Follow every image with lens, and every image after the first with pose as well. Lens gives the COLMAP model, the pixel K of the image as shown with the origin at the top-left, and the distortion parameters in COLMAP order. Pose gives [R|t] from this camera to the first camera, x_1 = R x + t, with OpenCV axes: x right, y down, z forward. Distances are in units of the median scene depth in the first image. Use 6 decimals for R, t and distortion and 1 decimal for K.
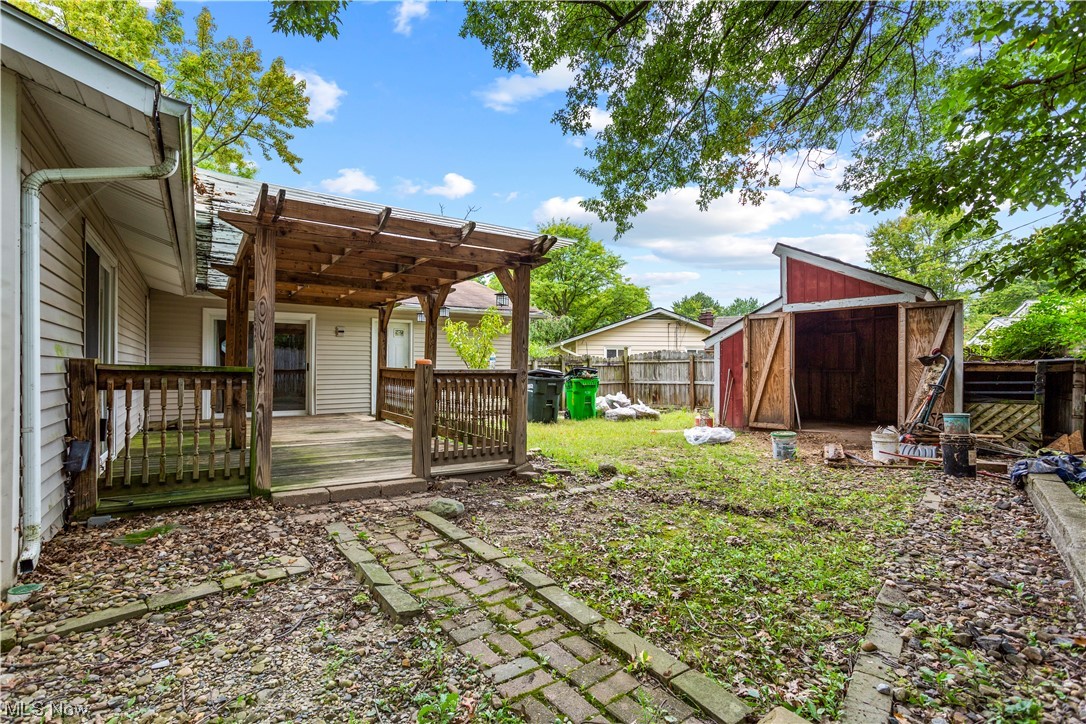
lens RADIAL K [[515.4, 0, 543.0], [0, 515.4, 362.0], [0, 0, 1]] dist [0.000097, 0.000087]
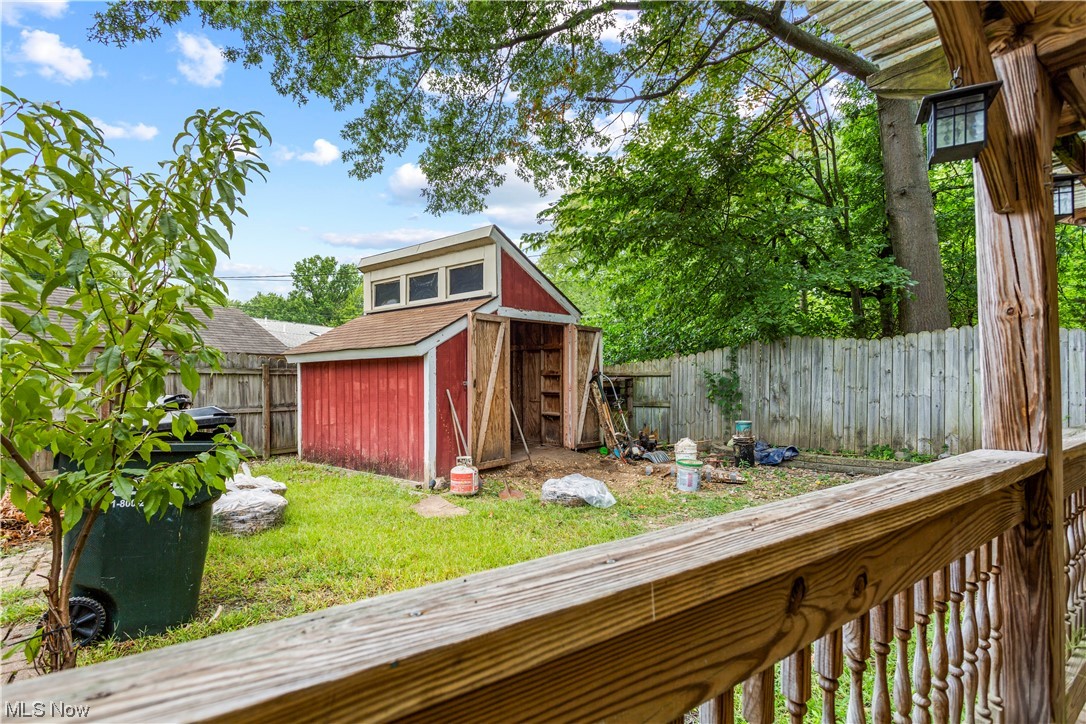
lens RADIAL K [[515.4, 0, 543.0], [0, 515.4, 362.0], [0, 0, 1]] dist [0.000097, 0.000087]
pose [[-0.052187, 0.023908, 0.998351, -0.307189], [-0.015861, 0.999567, -0.024766, -0.007968], [-0.998511, -0.017127, -0.051786, 0.942546]]
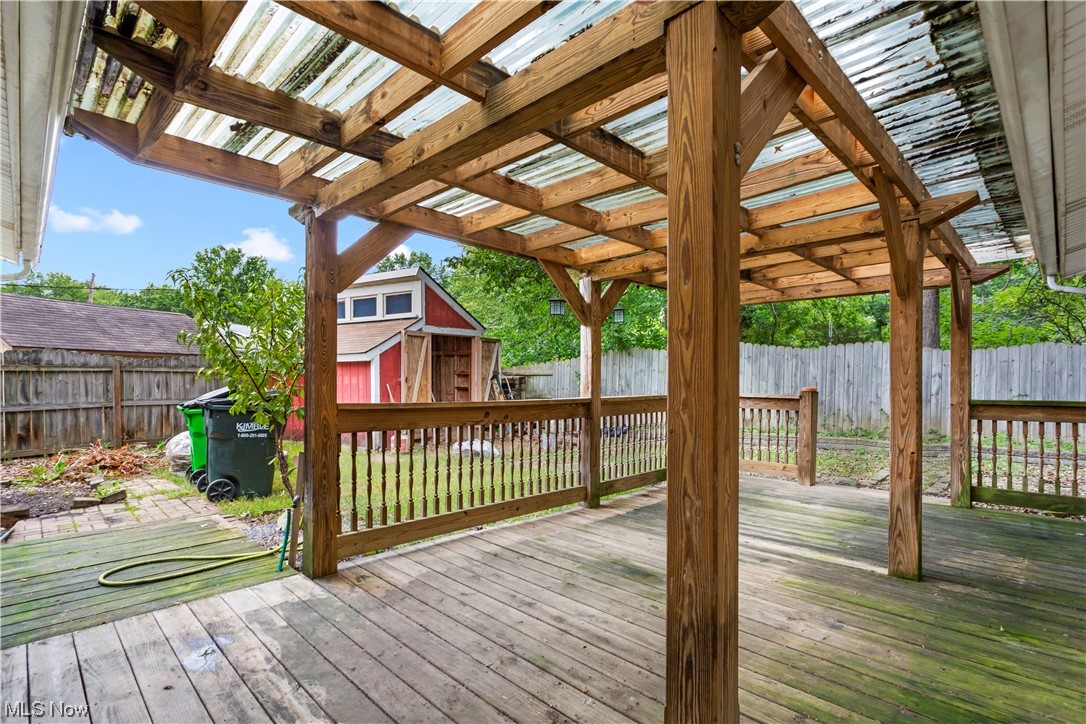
lens RADIAL K [[519.5, 0, 539.9], [0, 519.5, 383.6], [0, 0, 1]] dist [-0.000104, 0.000258]
pose [[-0.194831, -0.019421, 0.980645, -0.650835], [-0.020243, 0.999671, 0.015776, -0.008477], [-0.980628, -0.016777, -0.195160, 0.940525]]
